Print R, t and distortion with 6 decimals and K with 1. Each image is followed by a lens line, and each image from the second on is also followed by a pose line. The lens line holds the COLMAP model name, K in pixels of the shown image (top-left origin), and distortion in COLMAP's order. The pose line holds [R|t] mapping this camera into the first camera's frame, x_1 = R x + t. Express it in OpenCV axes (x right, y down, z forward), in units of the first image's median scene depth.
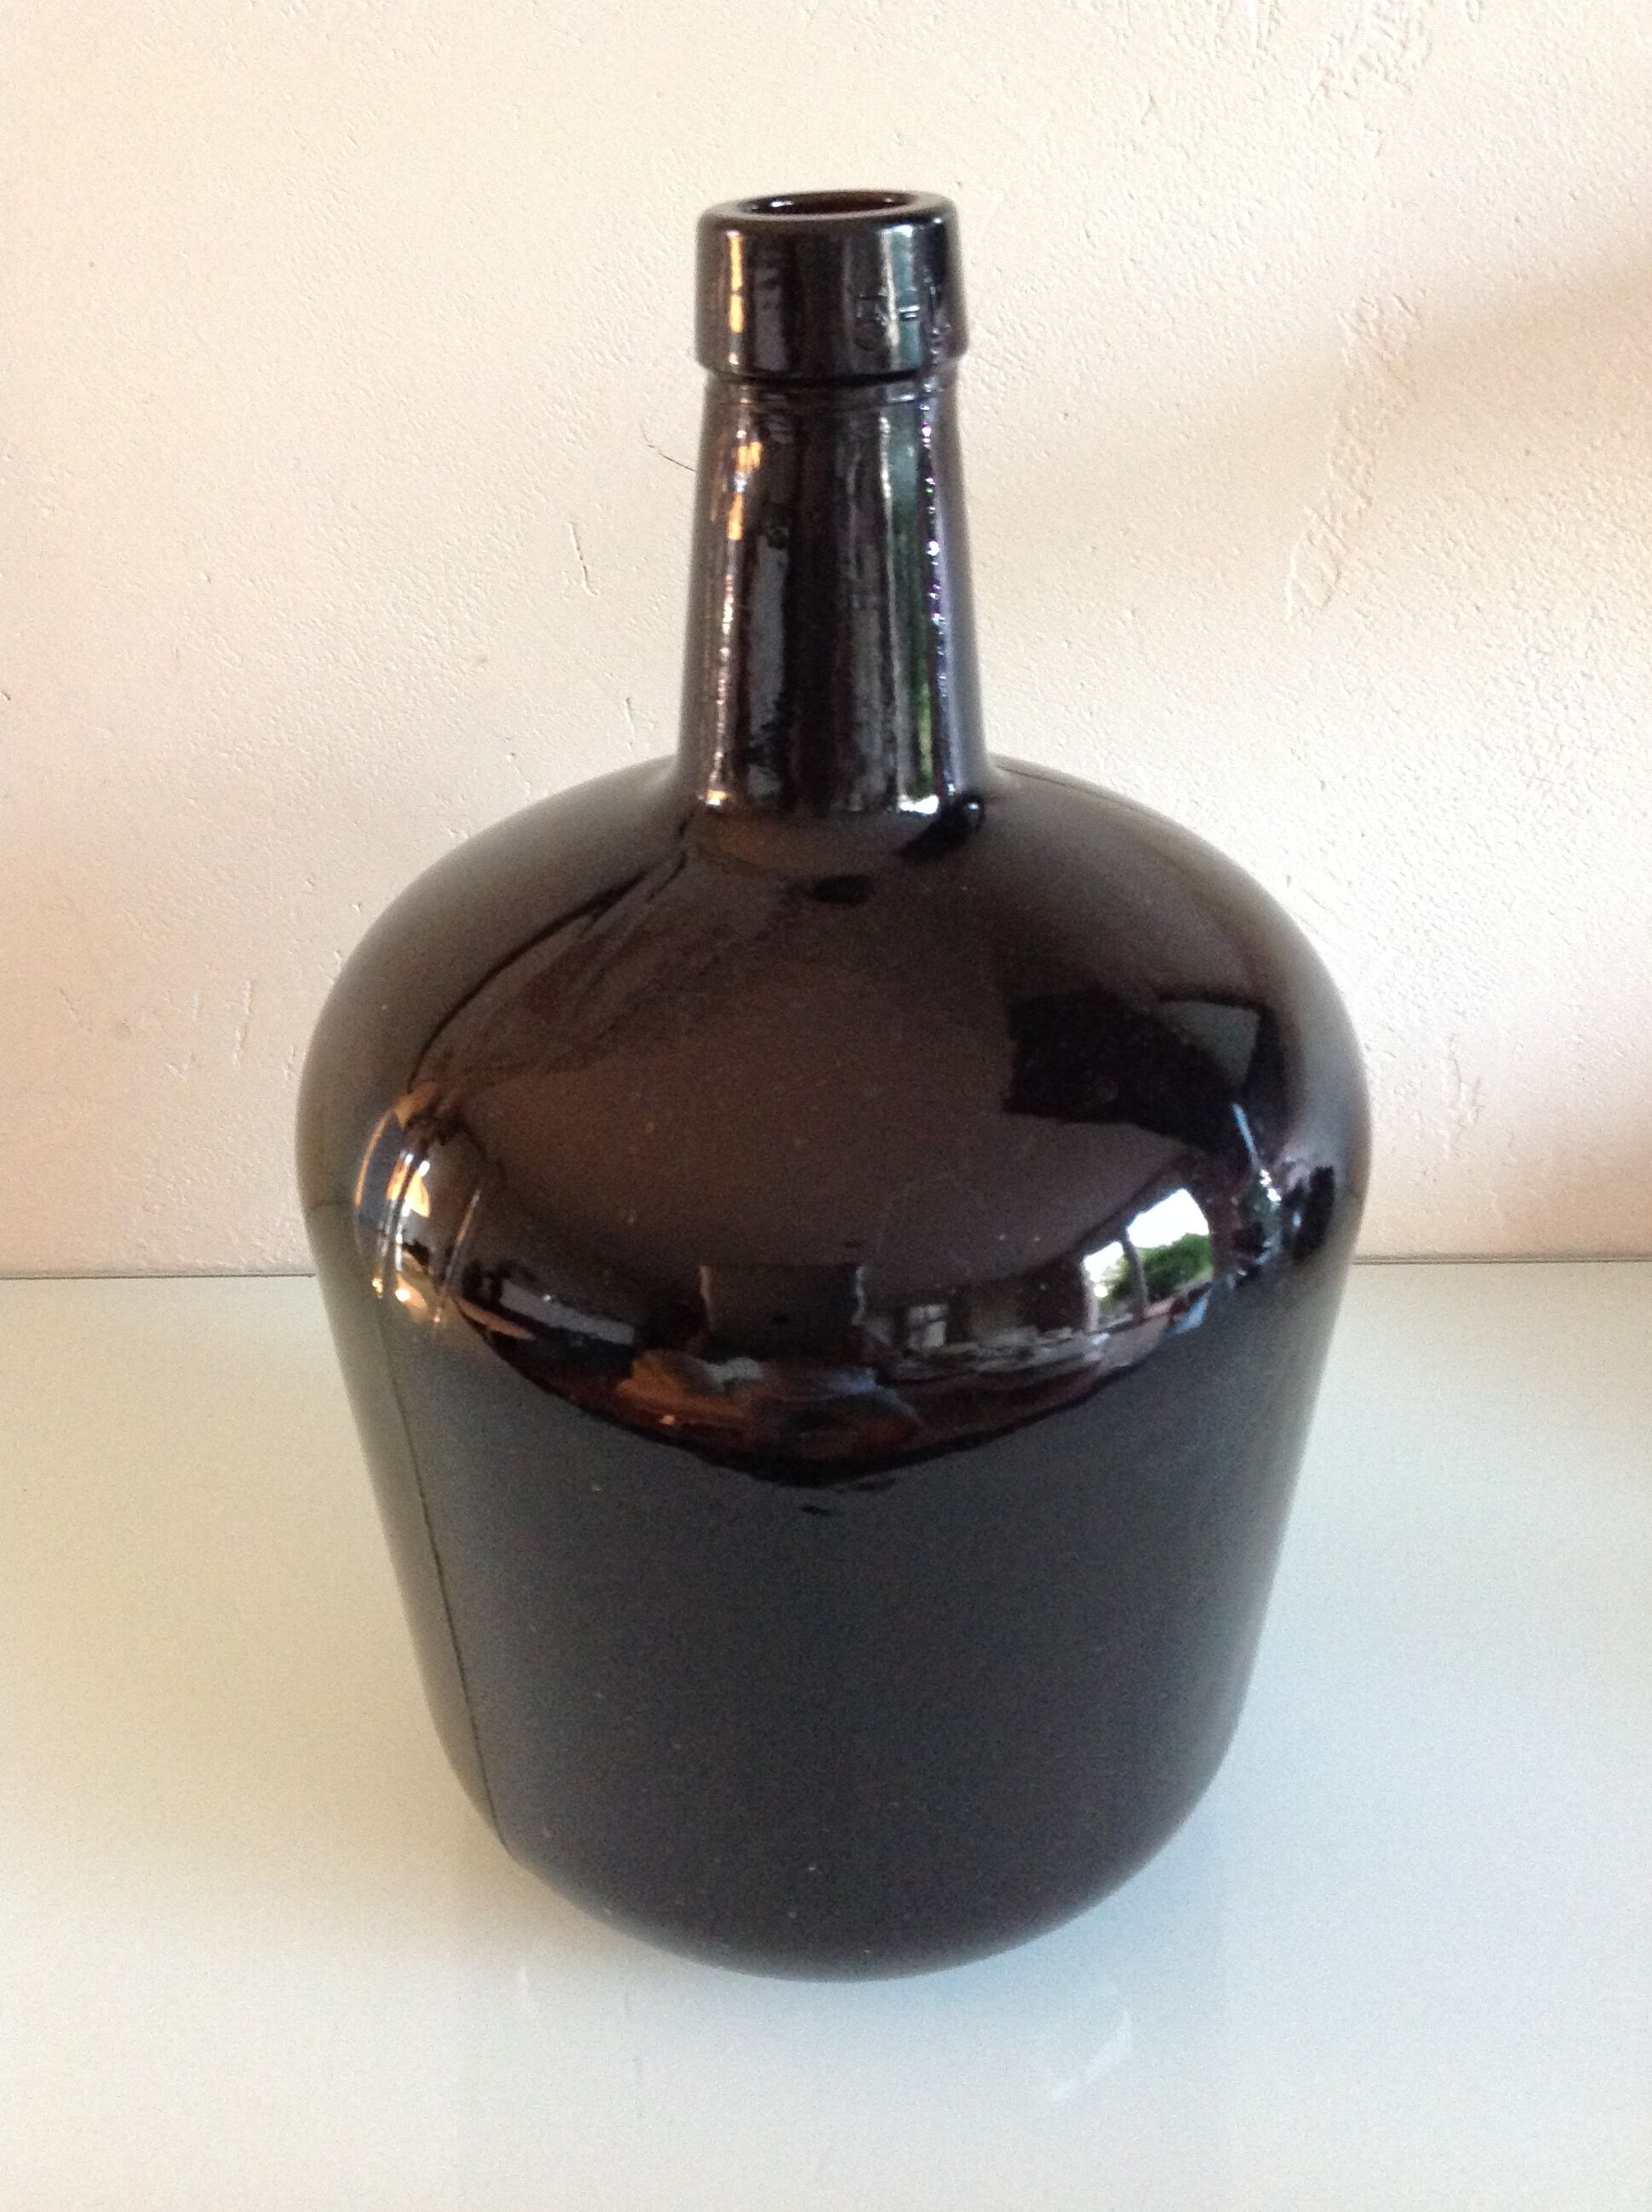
lens RADIAL K [[2292.7, 0, 826.0], [0, 2292.7, 1106.0], [0, 0, 1]] dist [0.029380, -0.017914]
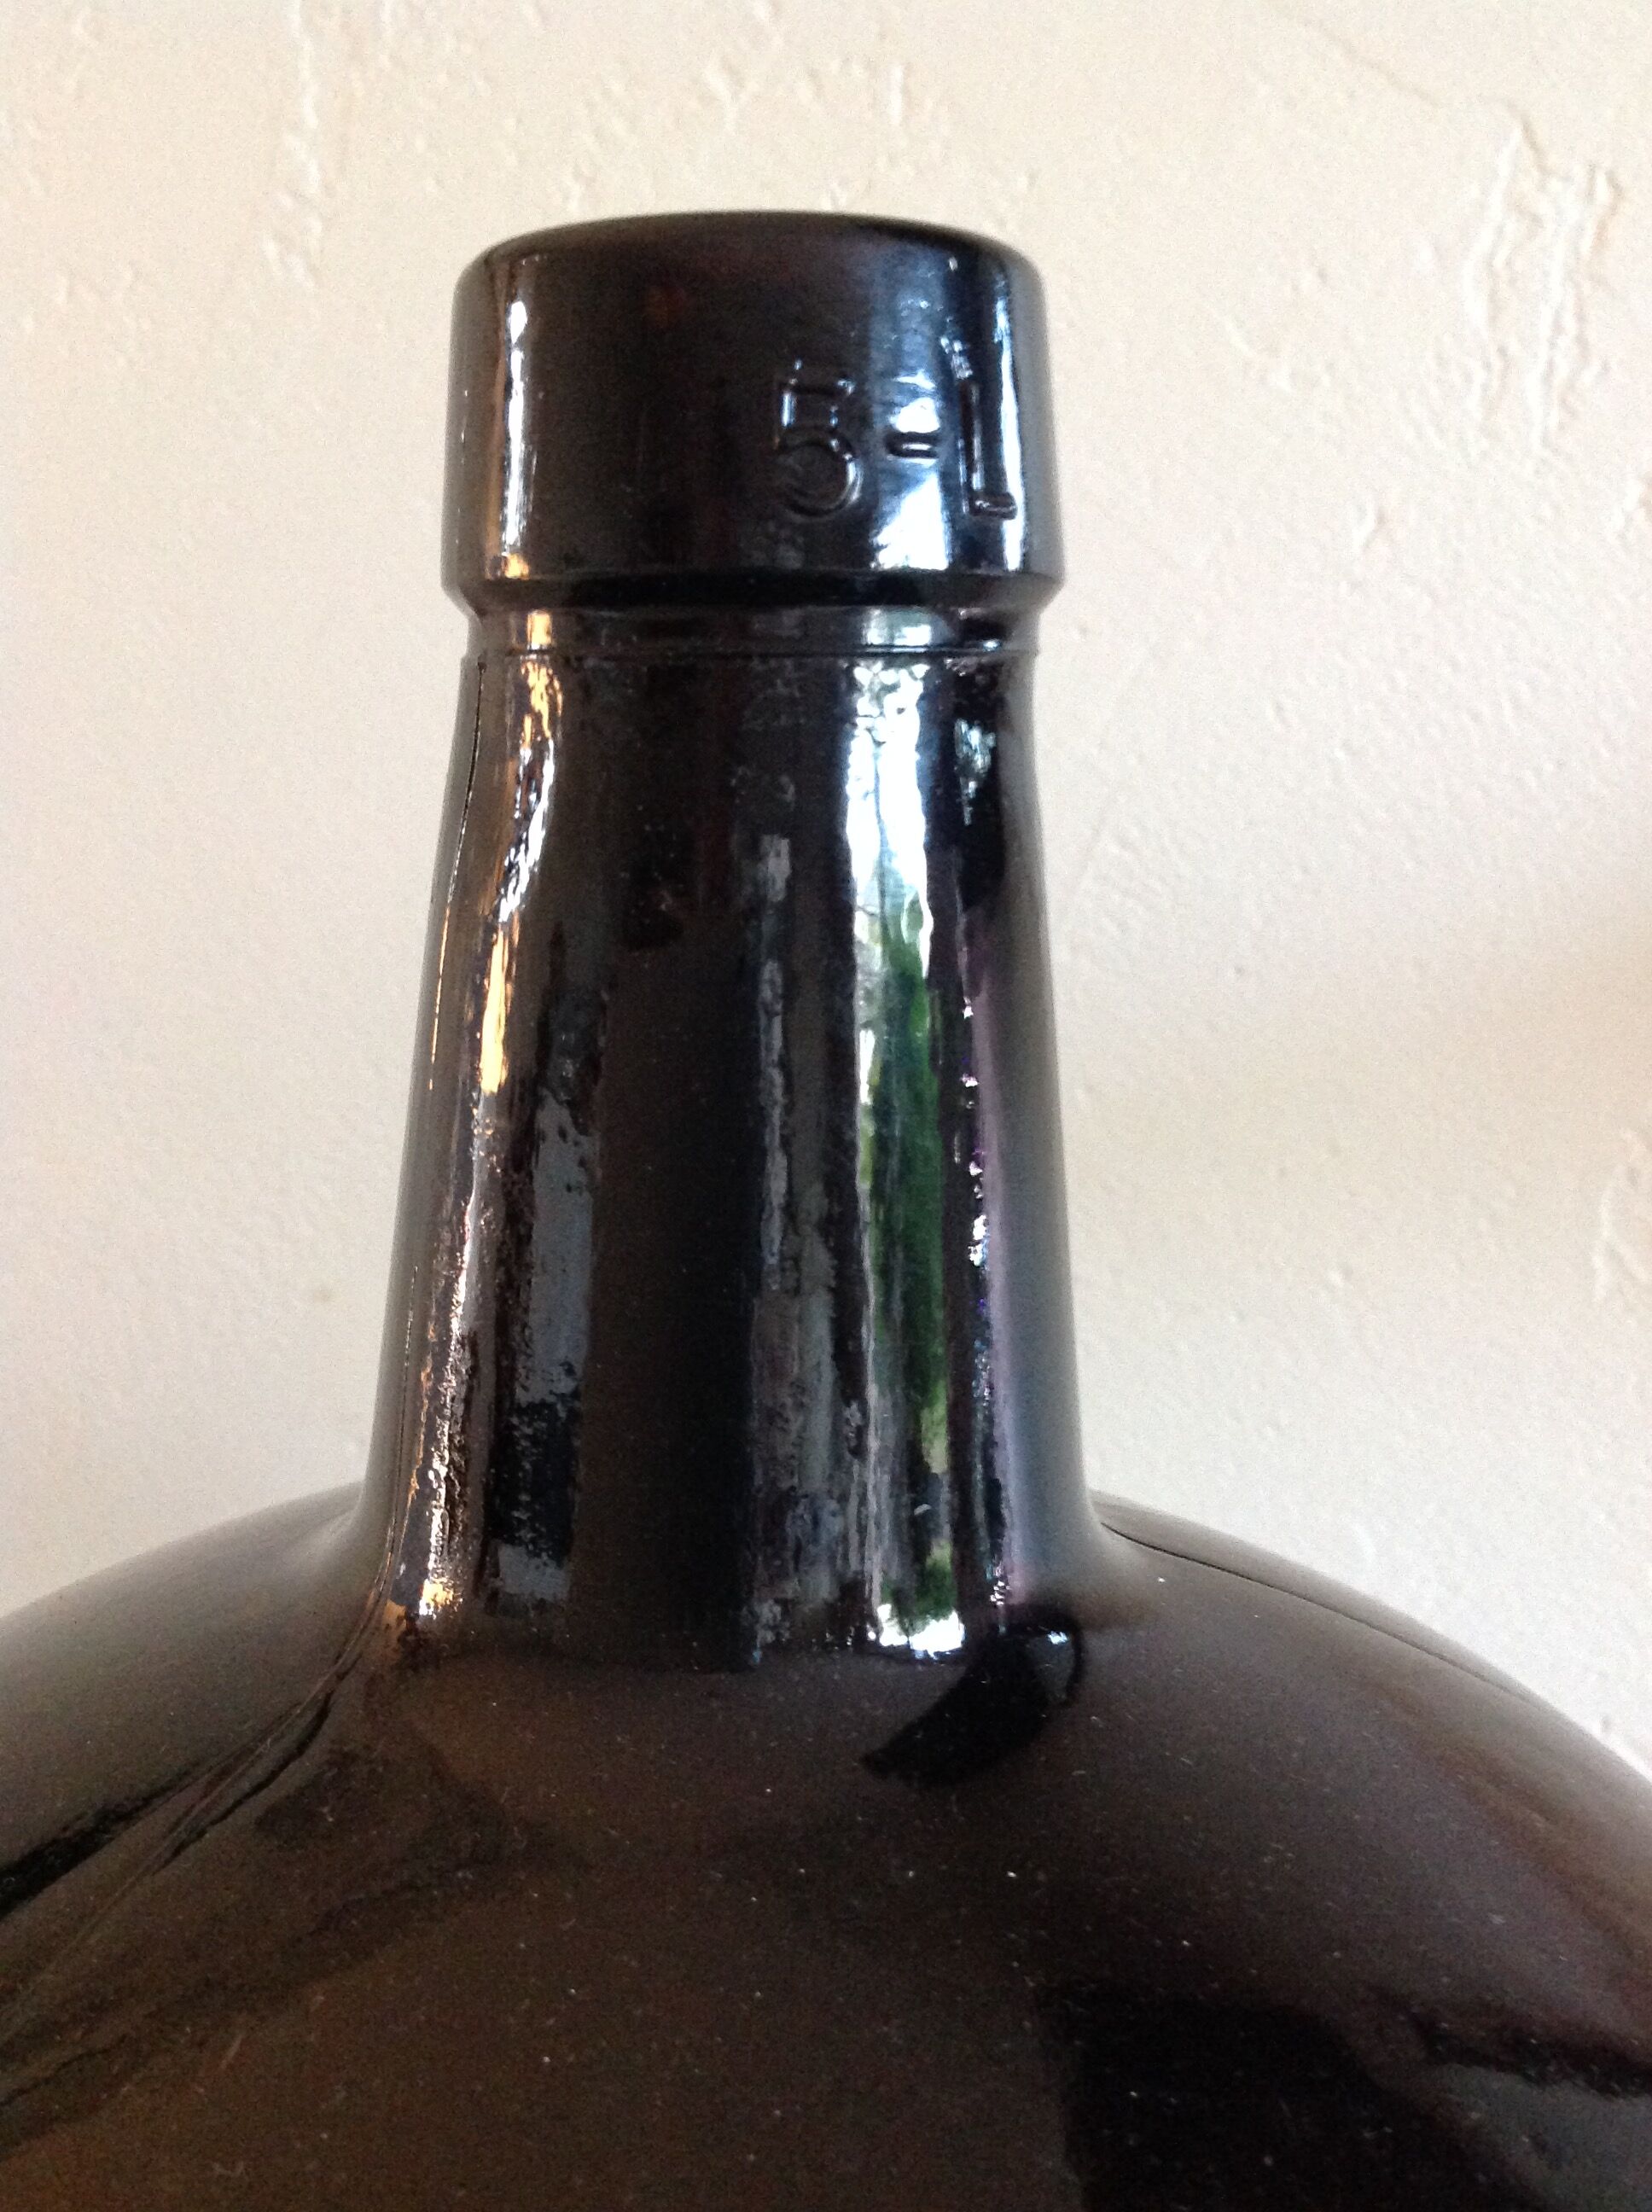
lens RADIAL K [[2292.7, 0, 826.0], [0, 2292.7, 1106.0], [0, 0, 1]] dist [0.029380, -0.017914]
pose [[0.996705, 0.046836, -0.066221, 0.034724], [-0.064346, 0.953636, -0.294002, -0.071886], [0.049381, 0.297295, 0.953508, 0.409695]]
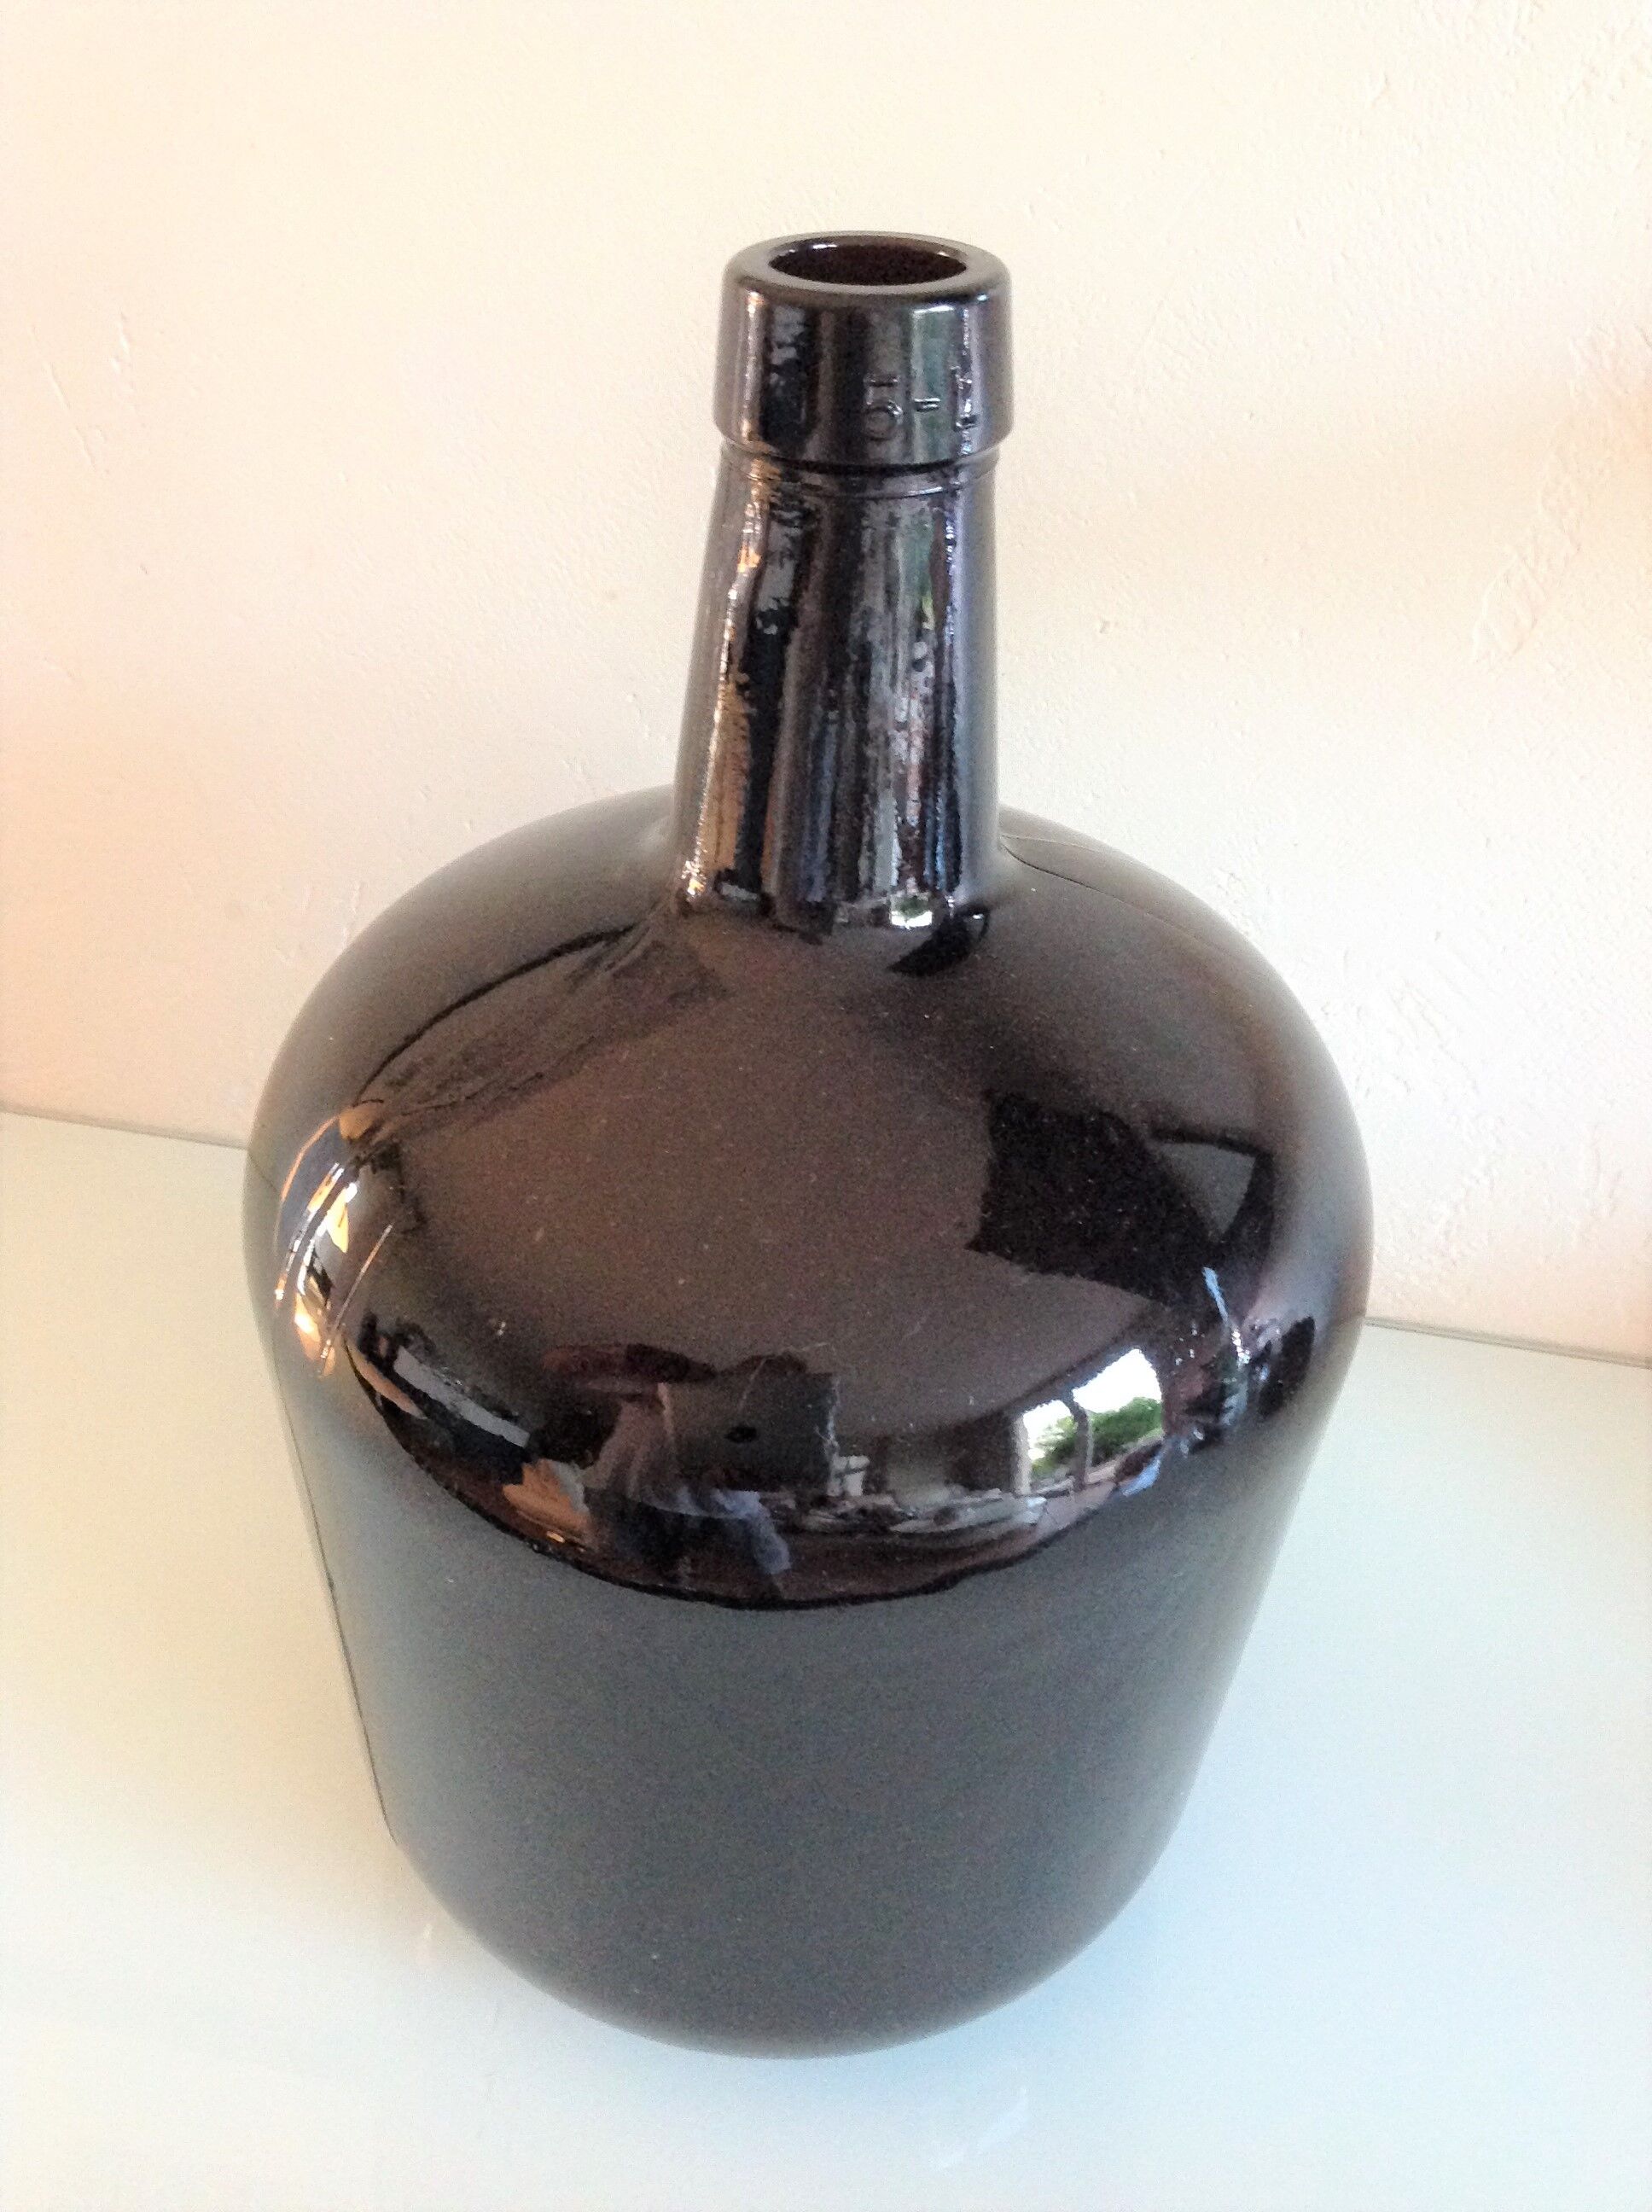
lens RADIAL K [[2292.7, 0, 826.0], [0, 2292.7, 1106.0], [0, 0, 1]] dist [0.029380, -0.017914]
pose [[0.981479, 0.150075, -0.119069, 0.092554], [-0.137299, 0.984501, 0.109118, -0.112520], [0.133599, -0.090748, 0.986872, 0.056027]]
